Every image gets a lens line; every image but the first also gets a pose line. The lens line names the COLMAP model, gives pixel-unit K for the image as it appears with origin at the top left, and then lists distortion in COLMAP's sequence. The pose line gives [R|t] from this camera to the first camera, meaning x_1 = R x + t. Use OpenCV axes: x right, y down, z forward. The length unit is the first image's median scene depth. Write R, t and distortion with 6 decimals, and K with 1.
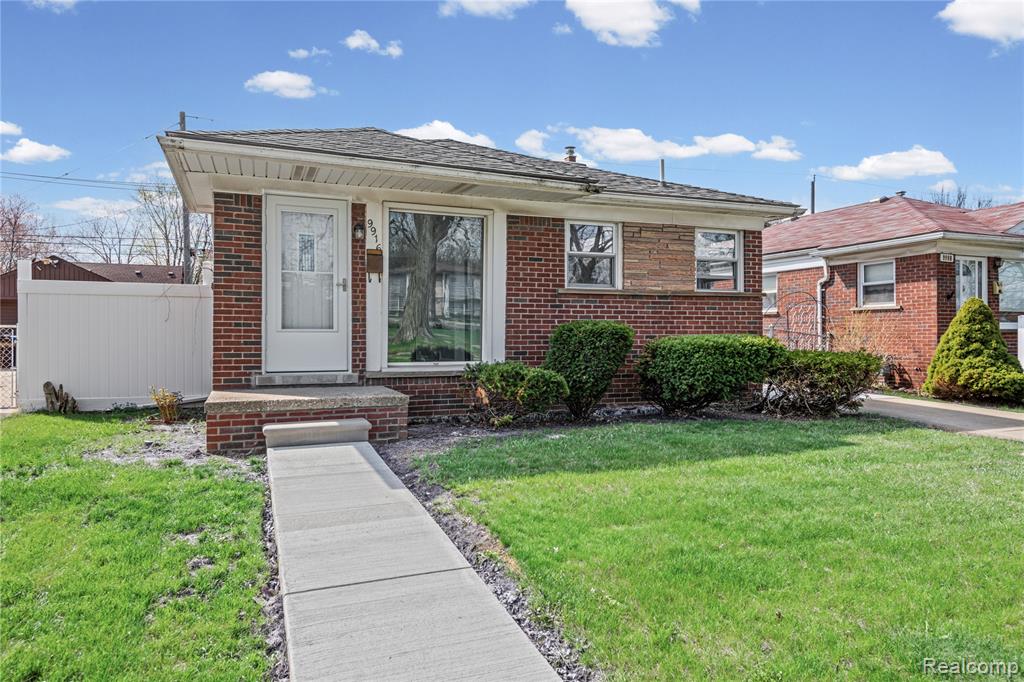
lens RADIAL K [[689.7, 0, 514.9], [0, 689.7, 337.0], [0, 0, 1]] dist [0.011484, -0.004581]
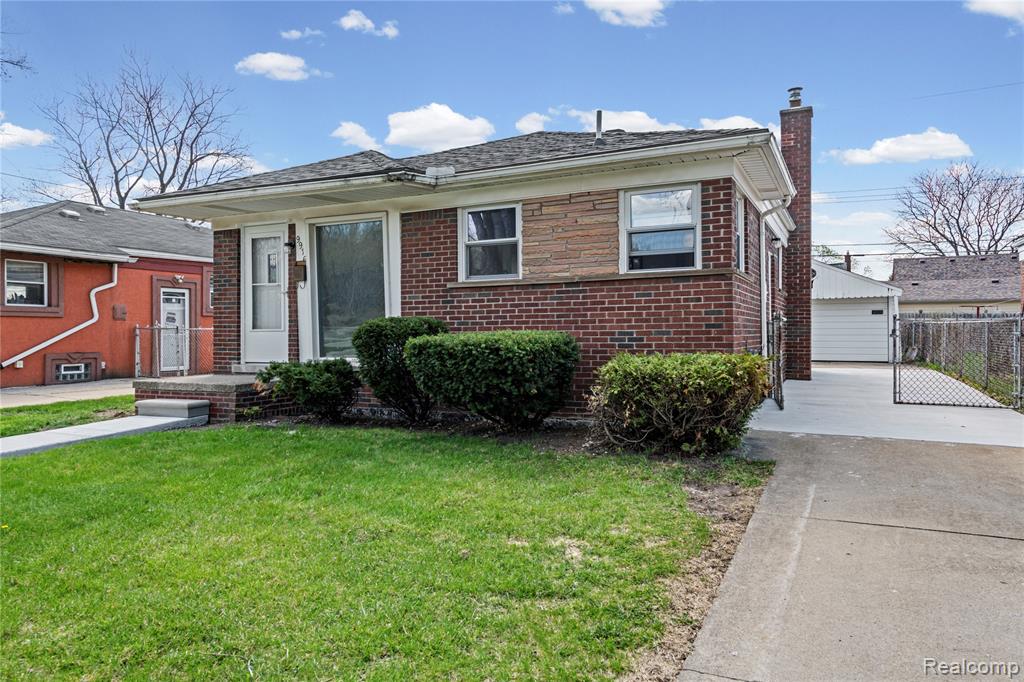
lens RADIAL K [[689.7, 0, 508.9], [0, 689.7, 331.0], [0, 0, 1]] dist [0.011484, -0.004581]
pose [[0.660242, -0.007129, -0.751019, 0.846292], [0.005412, 0.999974, -0.004735, 0.000028], [0.751034, -0.000939, 0.660263, 0.452595]]
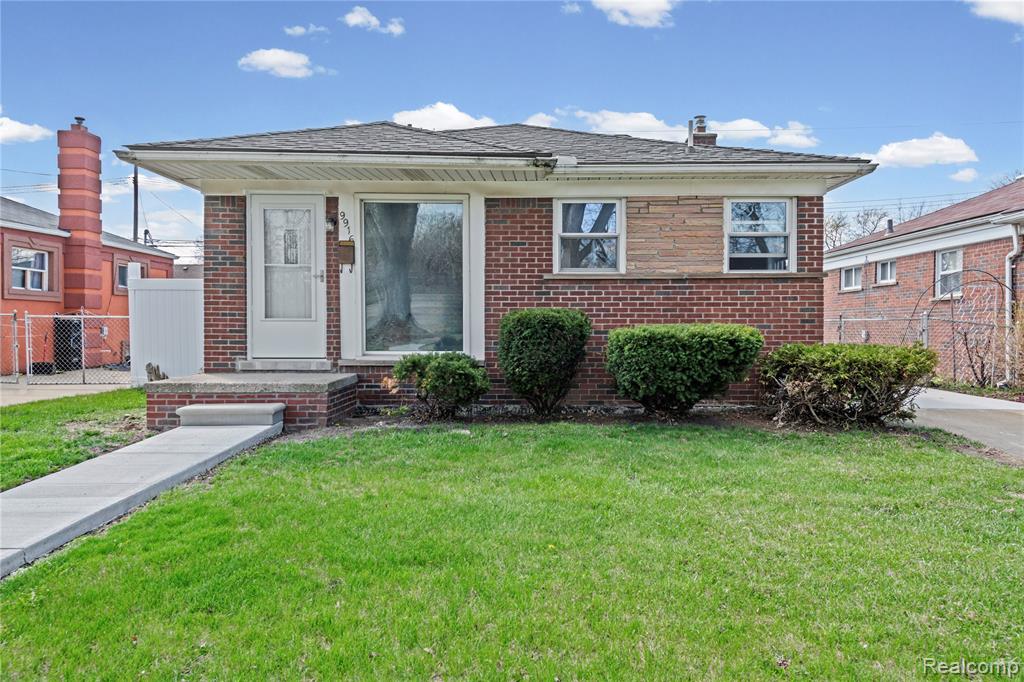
lens RADIAL K [[689.7, 0, 521.8], [0, 689.7, 343.2], [0, 0, 1]] dist [0.011484, -0.004581]
pose [[0.924690, 0.010983, -0.380563, 0.398710], [-0.002630, 0.999744, 0.022462, 0.001623], [0.380712, -0.019769, 0.924482, 0.134838]]
